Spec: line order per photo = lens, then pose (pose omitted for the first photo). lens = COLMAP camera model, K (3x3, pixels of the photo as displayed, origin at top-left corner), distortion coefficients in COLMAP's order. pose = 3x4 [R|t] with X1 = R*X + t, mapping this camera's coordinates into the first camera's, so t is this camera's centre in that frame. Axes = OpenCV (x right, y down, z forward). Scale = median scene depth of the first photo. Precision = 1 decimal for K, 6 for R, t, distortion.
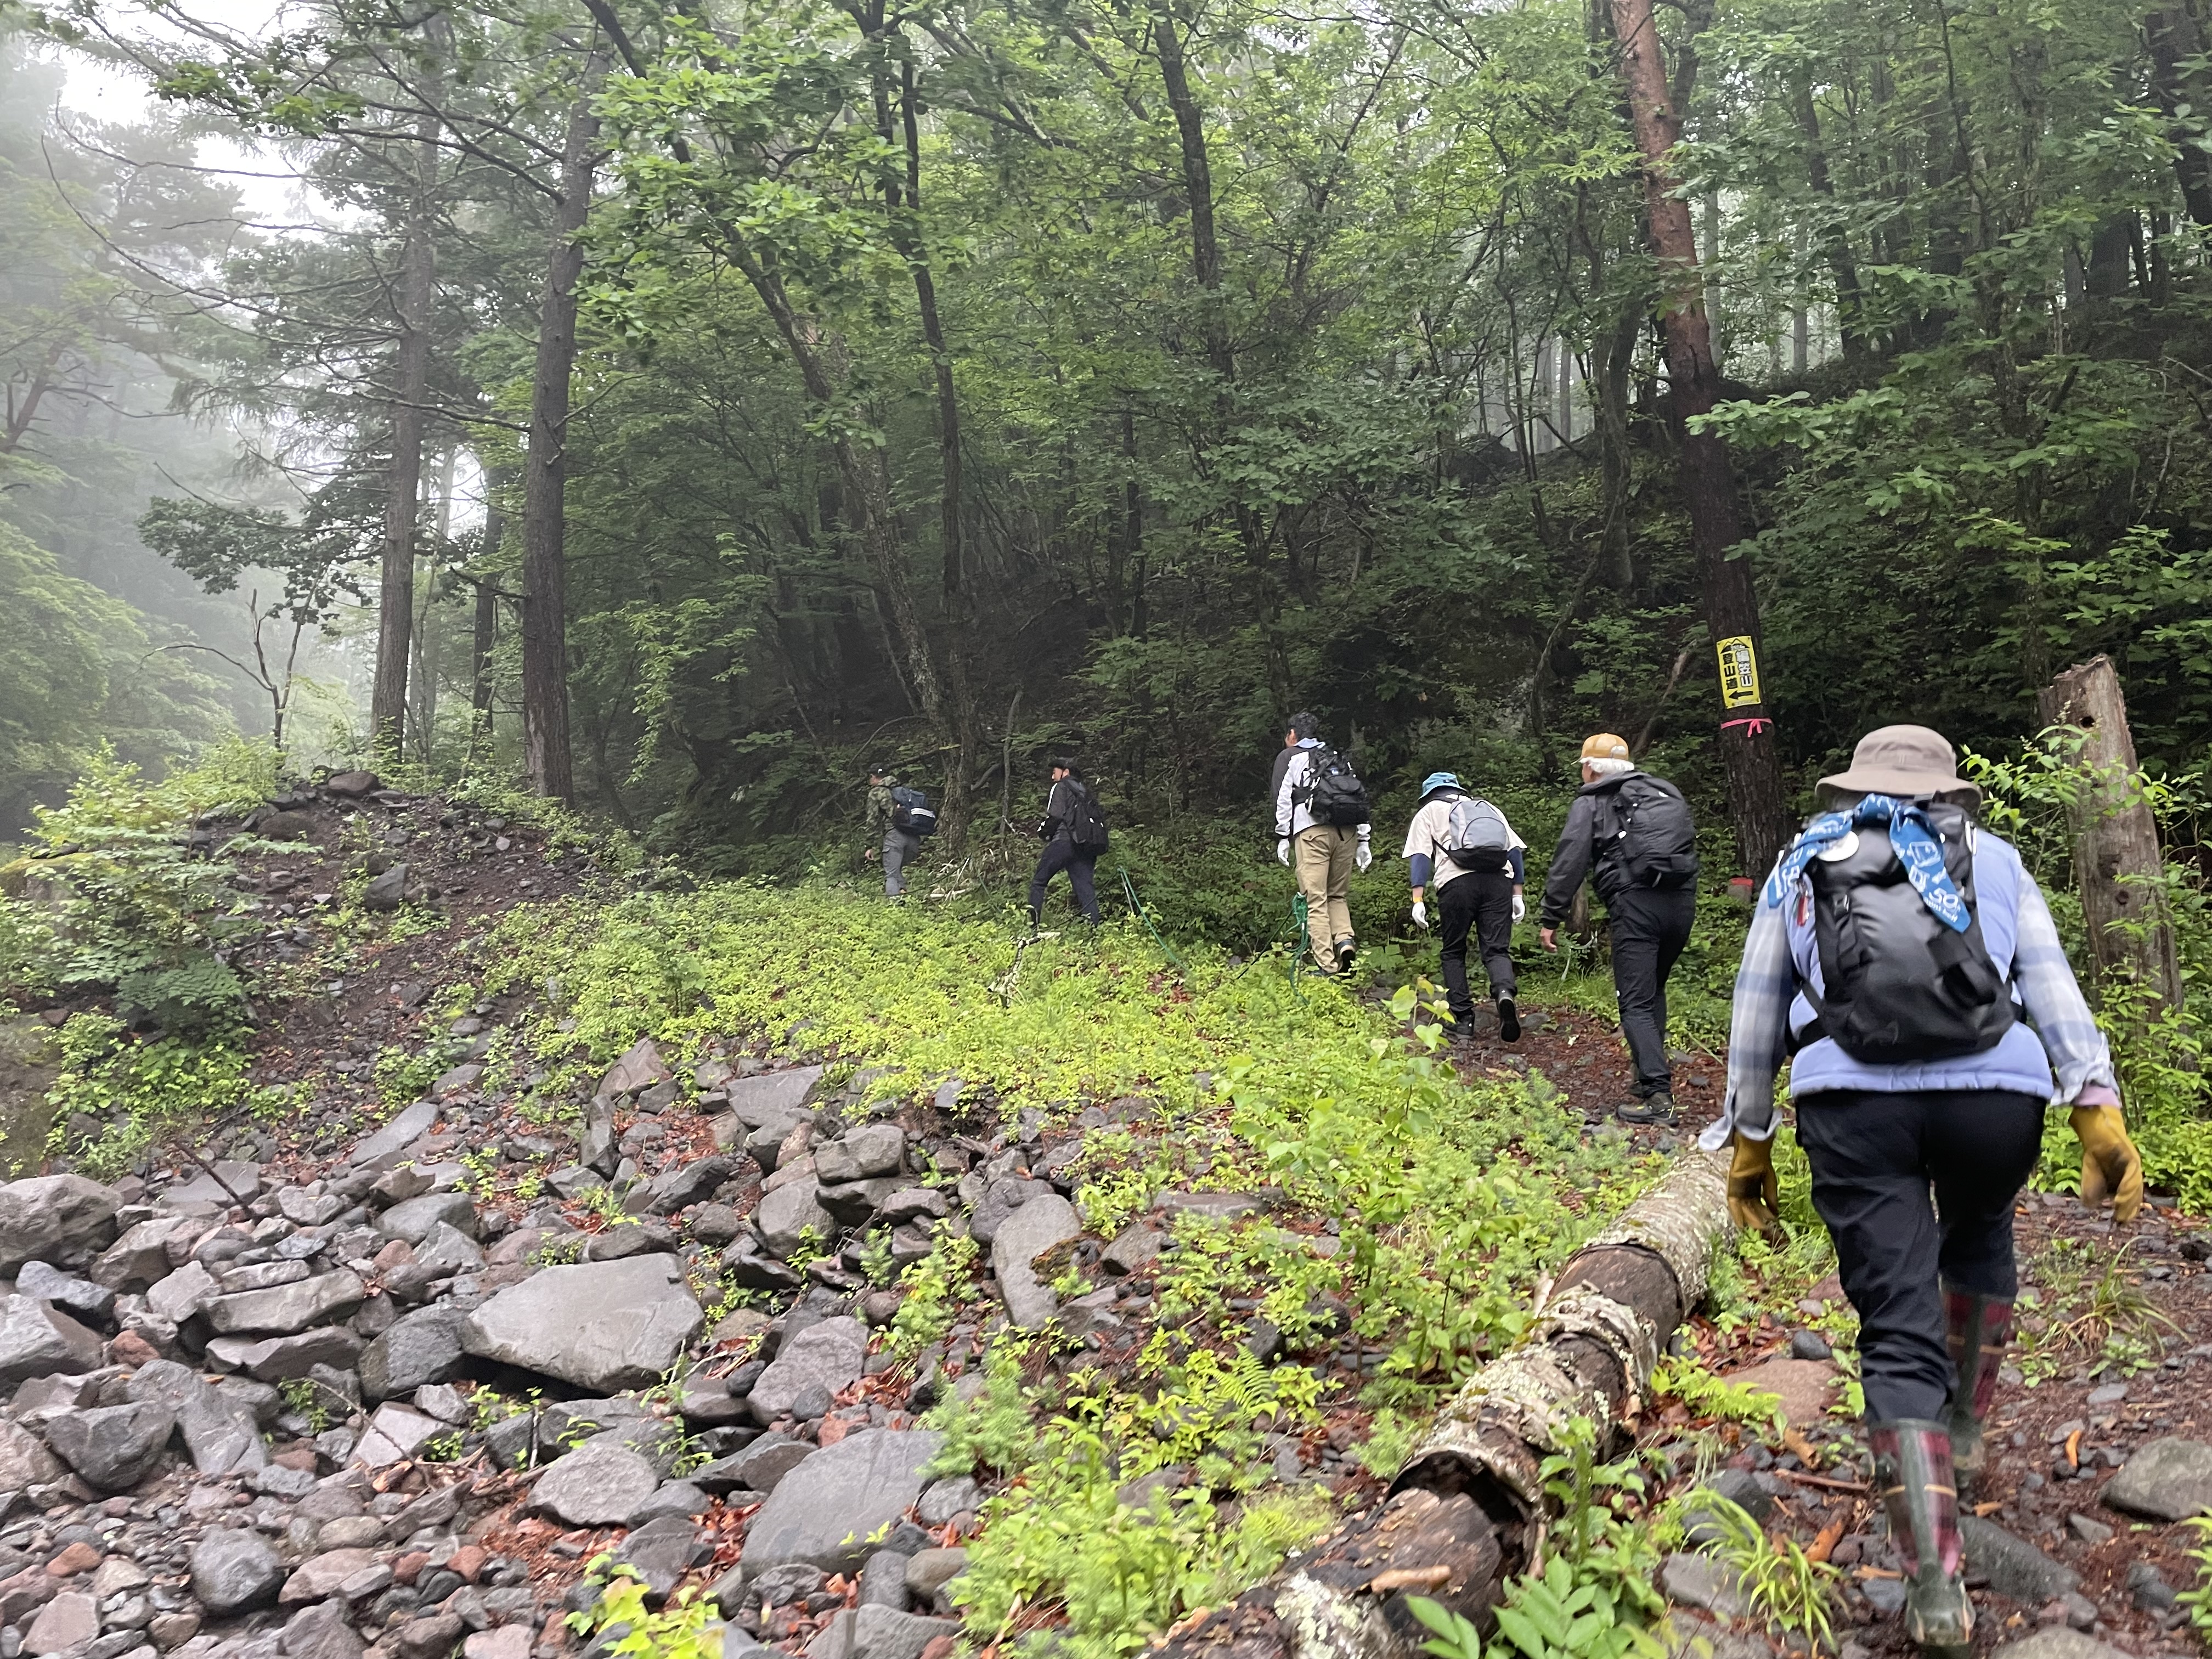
lens RADIAL K [[1677.2, 0, 1106.0], [0, 1677.2, 829.5], [0, 0, 1]] dist [0.085948, -0.118964]
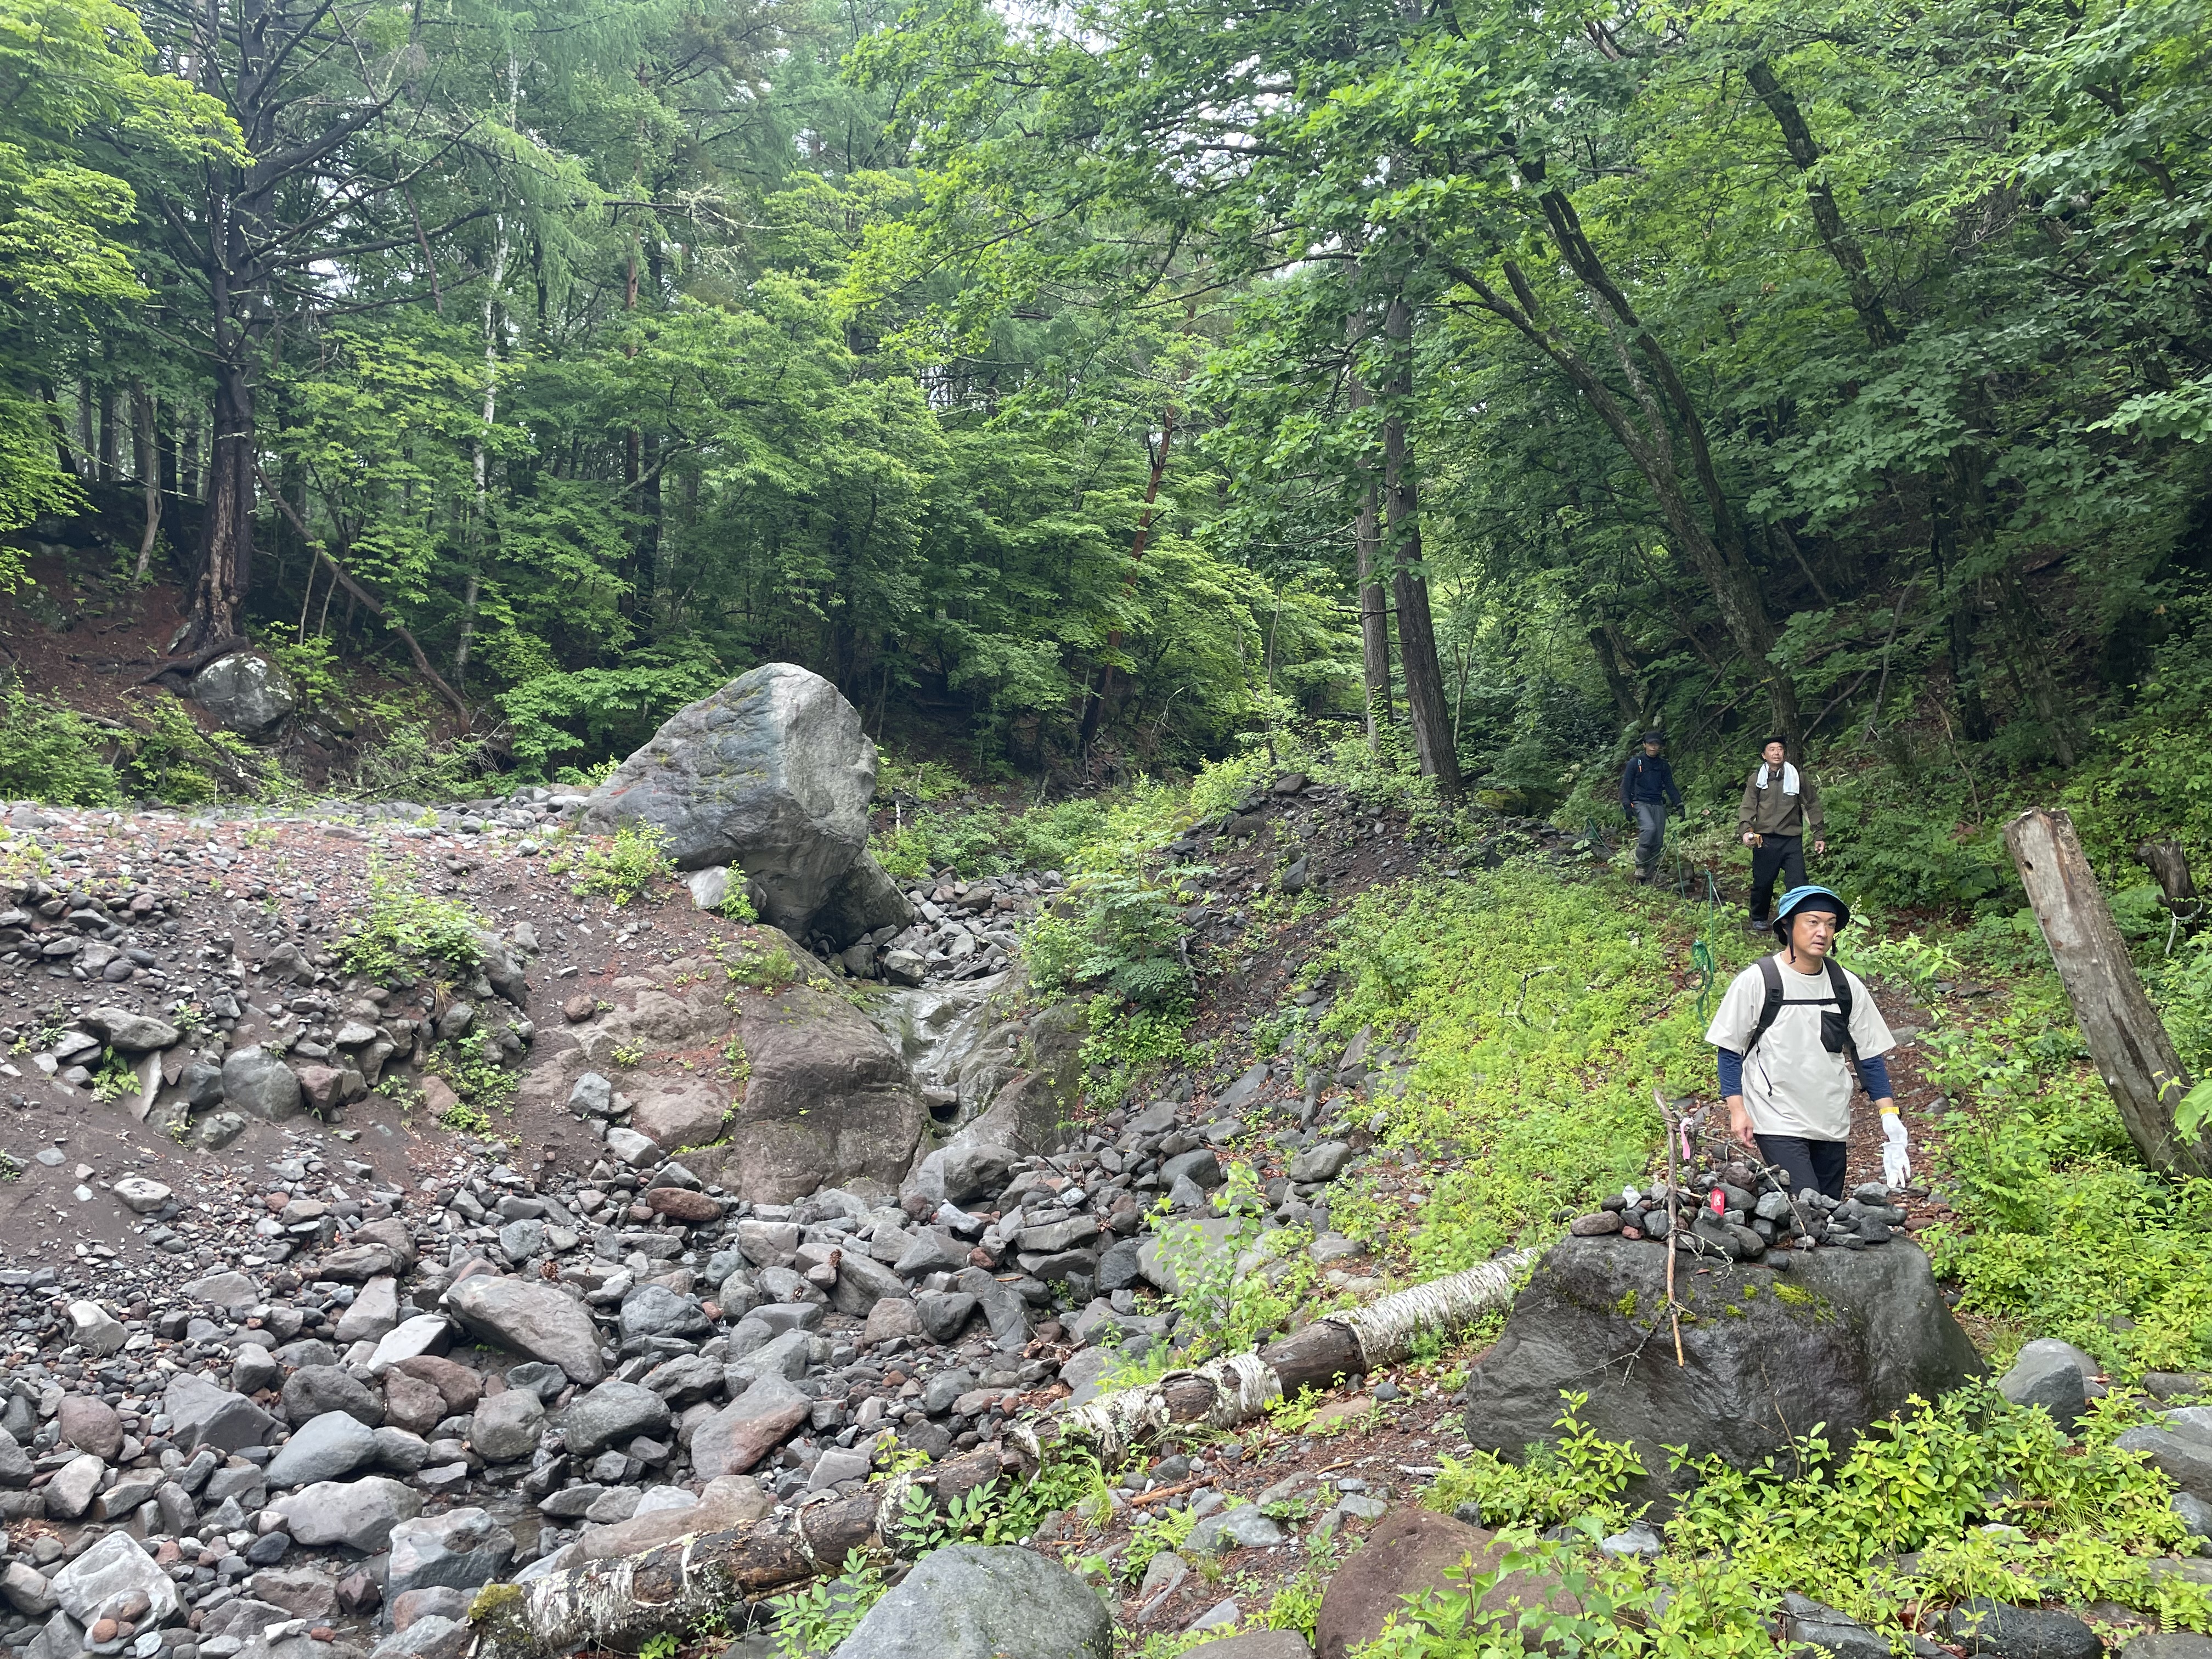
lens RADIAL K [[1677.2, 0, 1106.0], [0, 1677.2, 829.5], [0, 0, 1]] dist [0.085948, -0.118964]
pose [[0.760191, -0.092601, -0.643066, 0.380338], [0.162424, 0.985448, 0.050104, -0.111000], [0.629069, -0.142538, 0.764170, -0.115163]]
